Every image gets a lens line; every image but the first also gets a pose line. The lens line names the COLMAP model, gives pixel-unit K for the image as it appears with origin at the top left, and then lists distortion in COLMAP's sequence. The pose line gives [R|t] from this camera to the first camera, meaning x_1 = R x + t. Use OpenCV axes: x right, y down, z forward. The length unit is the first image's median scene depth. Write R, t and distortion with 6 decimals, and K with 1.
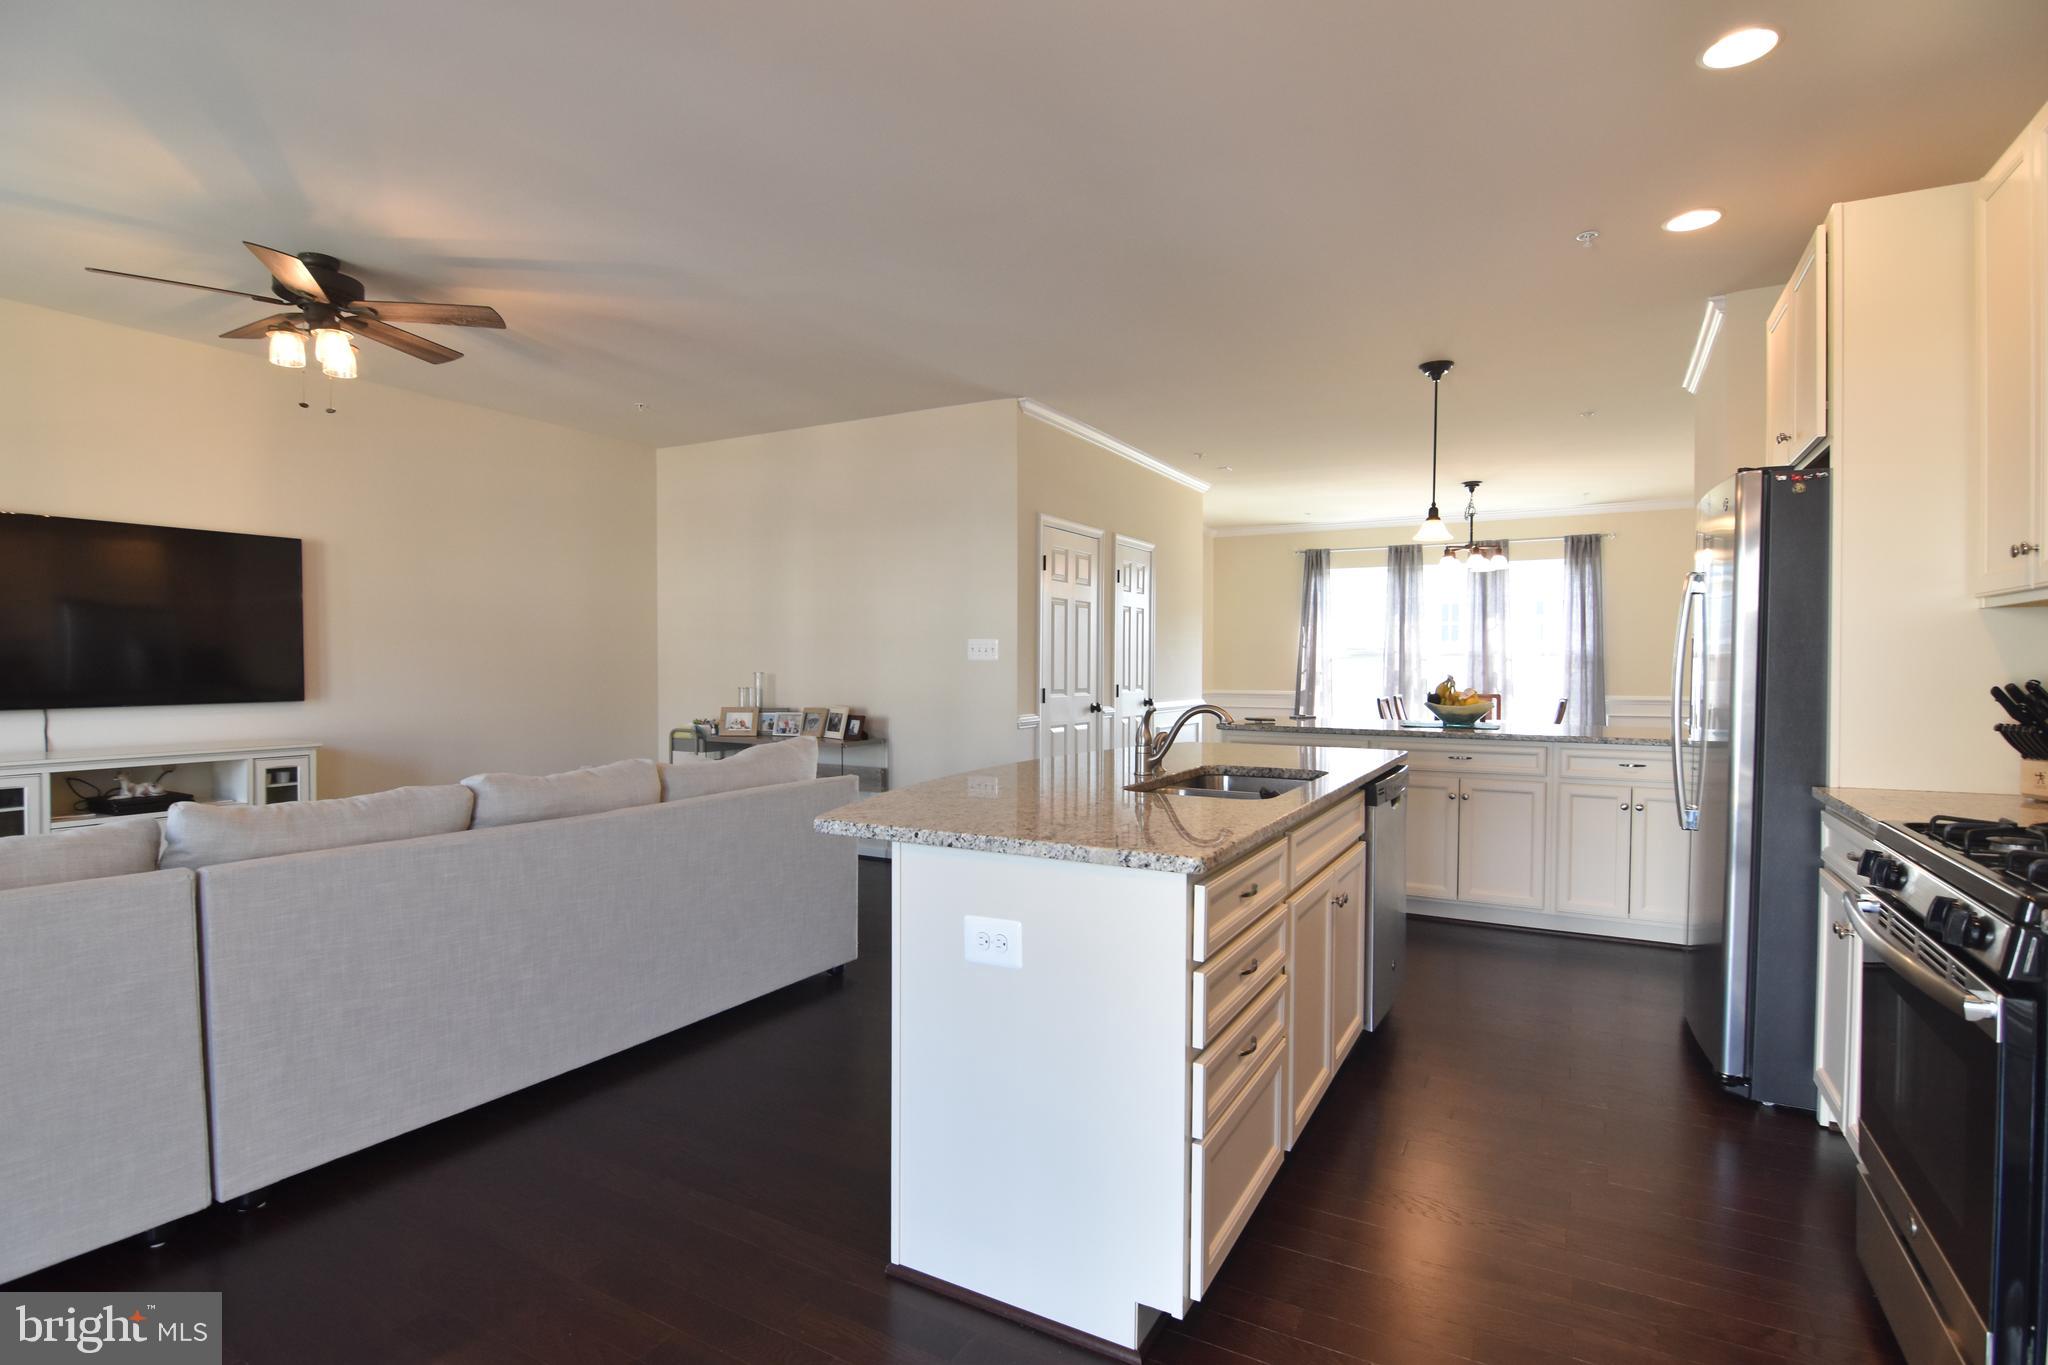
lens RADIAL K [[996.4, 0, 1024.0], [0, 996.4, 682.5], [0, 0, 1]] dist [-0.020626, -0.000902]
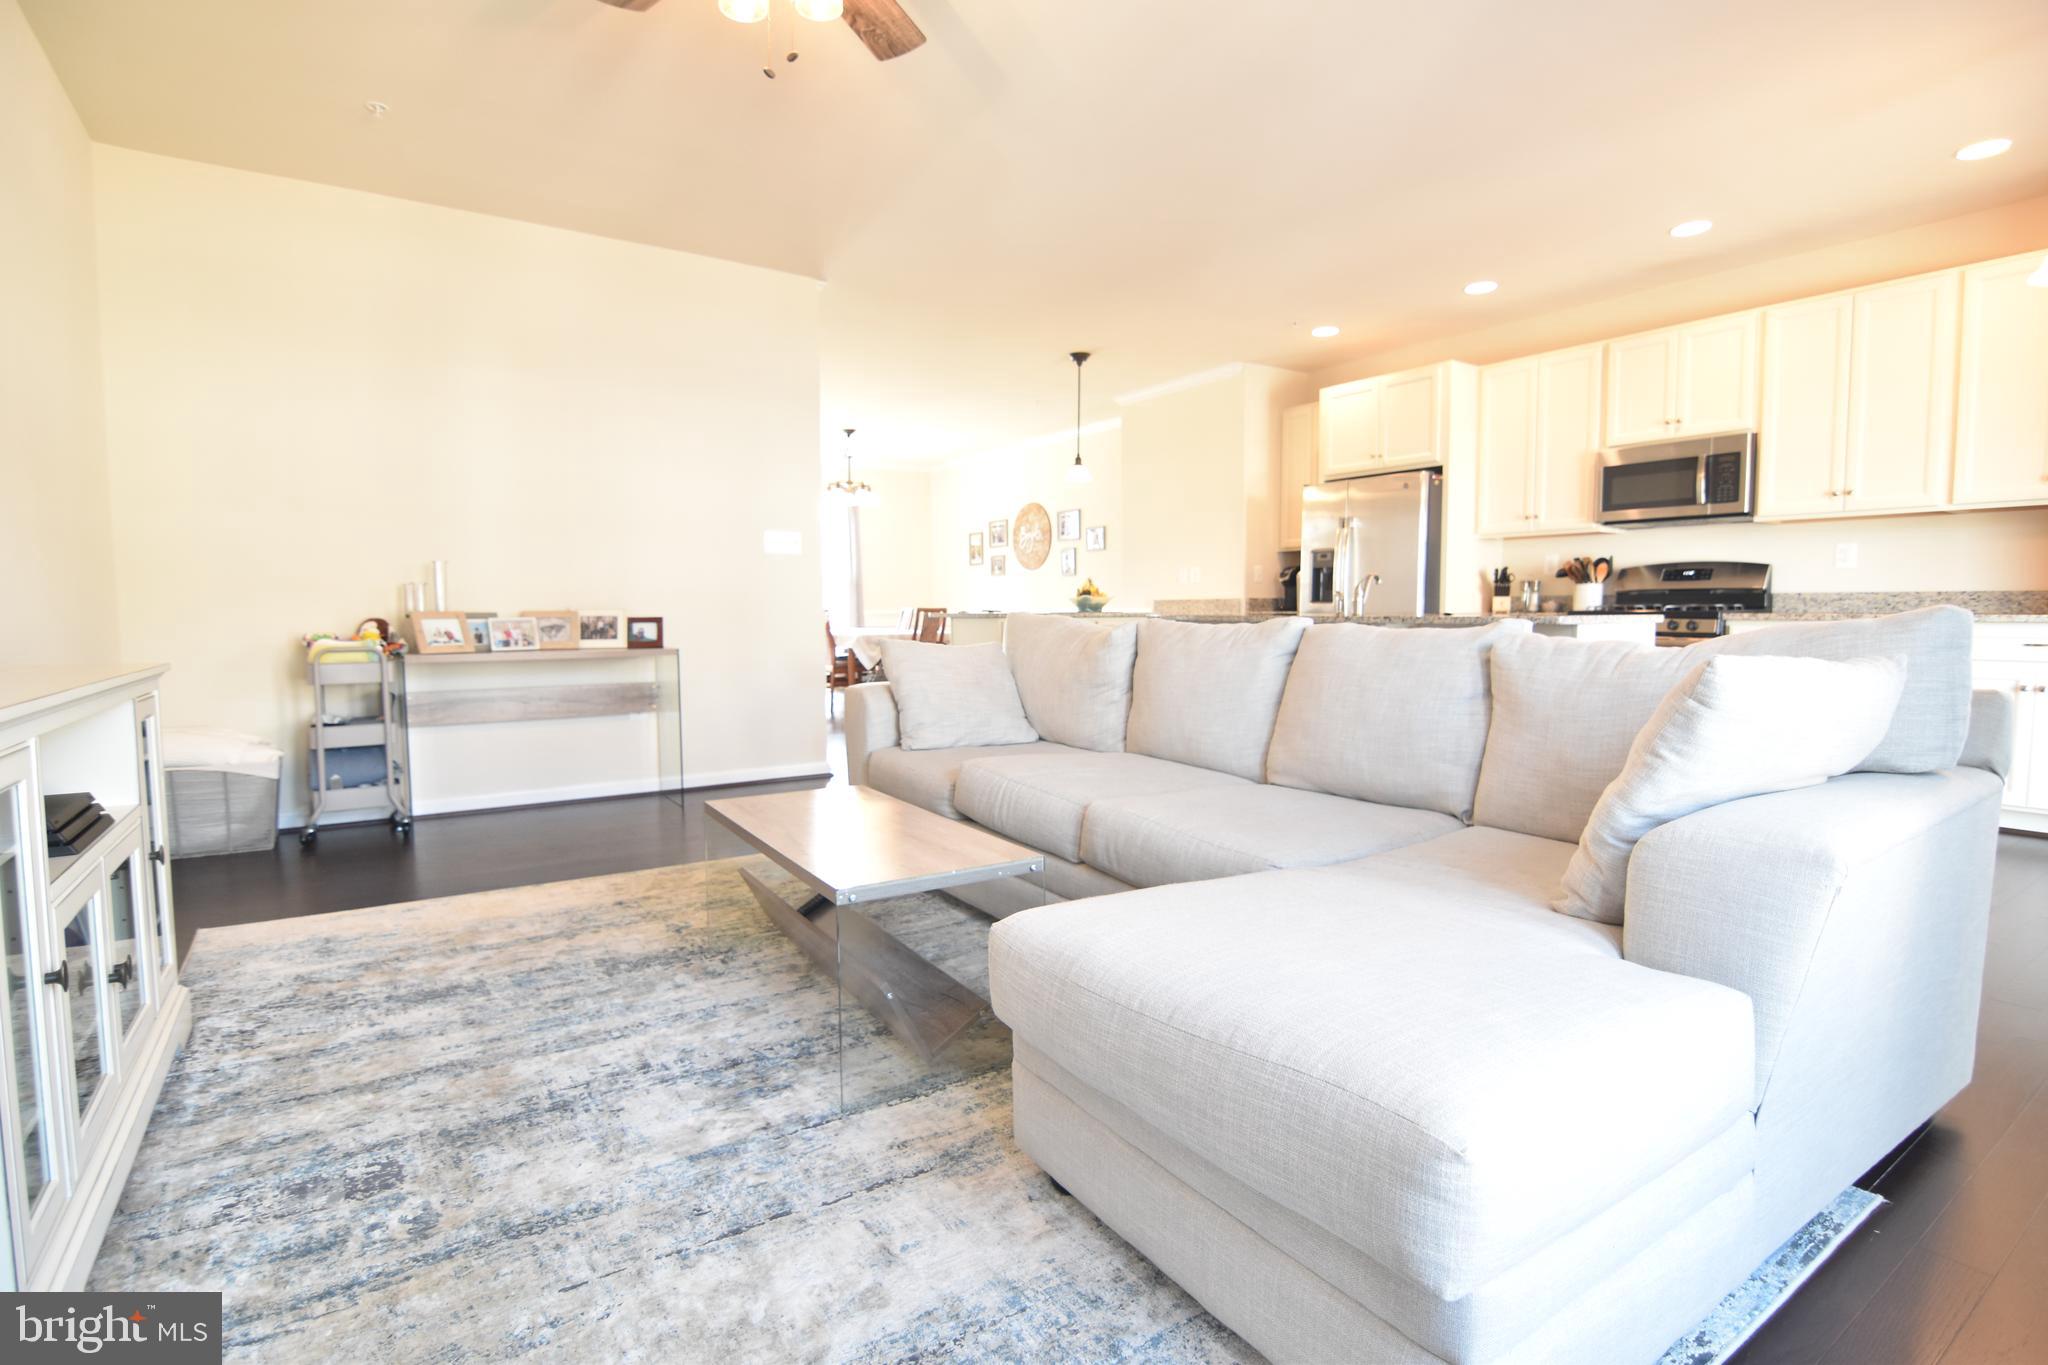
lens RADIAL K [[996.4, 0, 1024.0], [0, 996.4, 682.5], [0, 0, 1]] dist [-0.020626, -0.000902]
pose [[0.448454, -0.070197, 0.891045, -0.746048], [0.020422, 0.997456, 0.068302, 0.036743], [-0.893572, -0.012433, 0.448747, 0.354638]]
